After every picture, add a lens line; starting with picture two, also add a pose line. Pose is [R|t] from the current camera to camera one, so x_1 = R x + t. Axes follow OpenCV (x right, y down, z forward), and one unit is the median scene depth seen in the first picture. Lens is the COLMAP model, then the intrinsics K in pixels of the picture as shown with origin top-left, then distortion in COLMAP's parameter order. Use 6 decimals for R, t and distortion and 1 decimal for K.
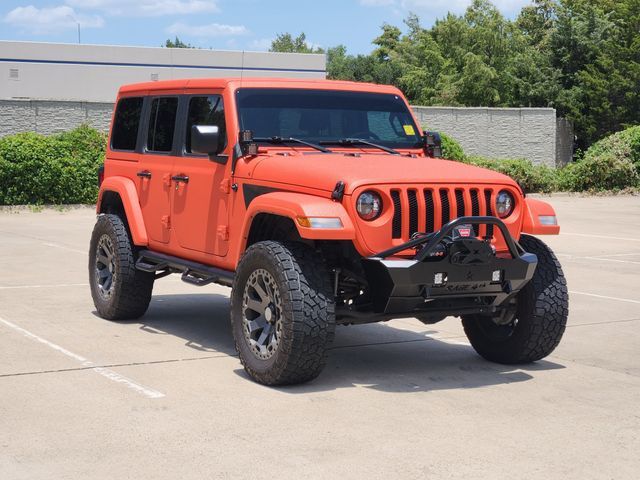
lens RADIAL K [[1230.6, 0, 321.5], [0, 1230.6, 218.6], [0, 0, 1]] dist [-0.658855, 6.668188]
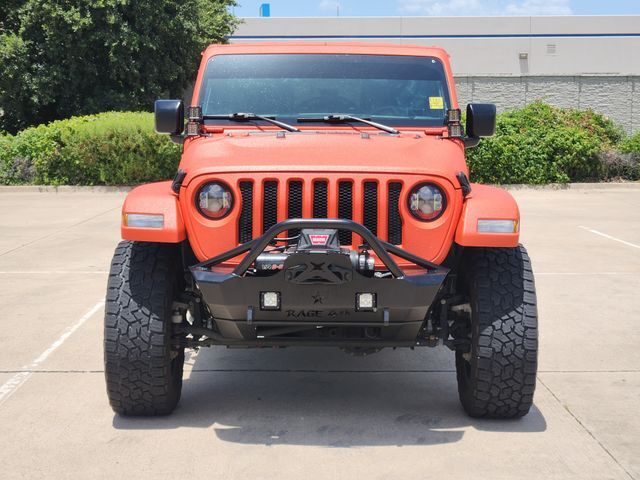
lens RADIAL K [[1230.6, 0, 321.5], [0, 1230.6, 218.6], [0, 0, 1]] dist [-0.658855, 6.668188]
pose [[0.874112, 0.030407, -0.484772, 0.425621], [-0.021089, 0.999473, 0.024665, -0.017374], [0.485267, -0.011337, 0.874293, 0.310129]]
